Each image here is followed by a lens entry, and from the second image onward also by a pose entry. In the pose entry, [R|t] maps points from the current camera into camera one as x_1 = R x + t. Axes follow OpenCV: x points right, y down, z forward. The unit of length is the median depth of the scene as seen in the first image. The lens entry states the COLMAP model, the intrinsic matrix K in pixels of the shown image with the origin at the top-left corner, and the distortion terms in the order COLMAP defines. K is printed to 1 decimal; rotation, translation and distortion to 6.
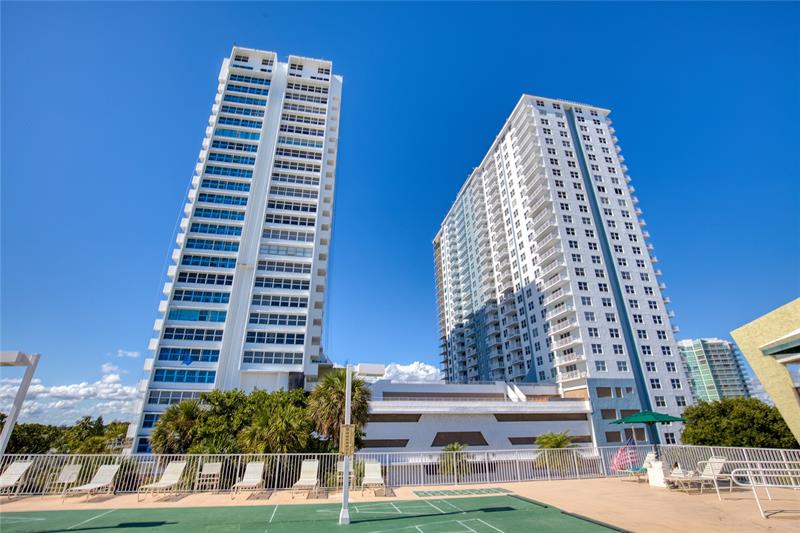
lens RADIAL K [[374.1, 0, 398.4], [0, 374.1, 275.0], [0, 0, 1]] dist [-0.003454, -0.000305]
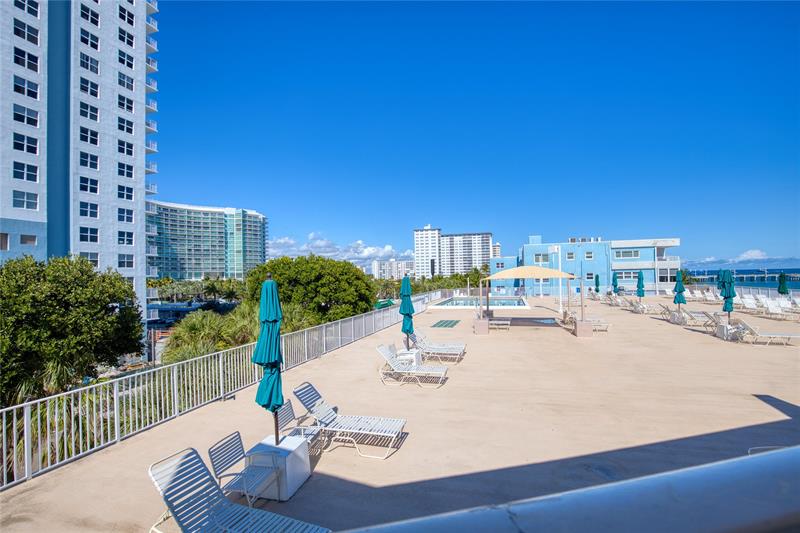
lens RADIAL K [[374.1, 0, 398.4], [0, 374.1, 275.0], [0, 0, 1]] dist [-0.003454, -0.000305]
pose [[0.498631, 0.017213, 0.866644, 0.335961], [-0.328208, 0.929112, 0.170383, 0.052192], [-0.802276, -0.369397, 0.468934, 0.181187]]
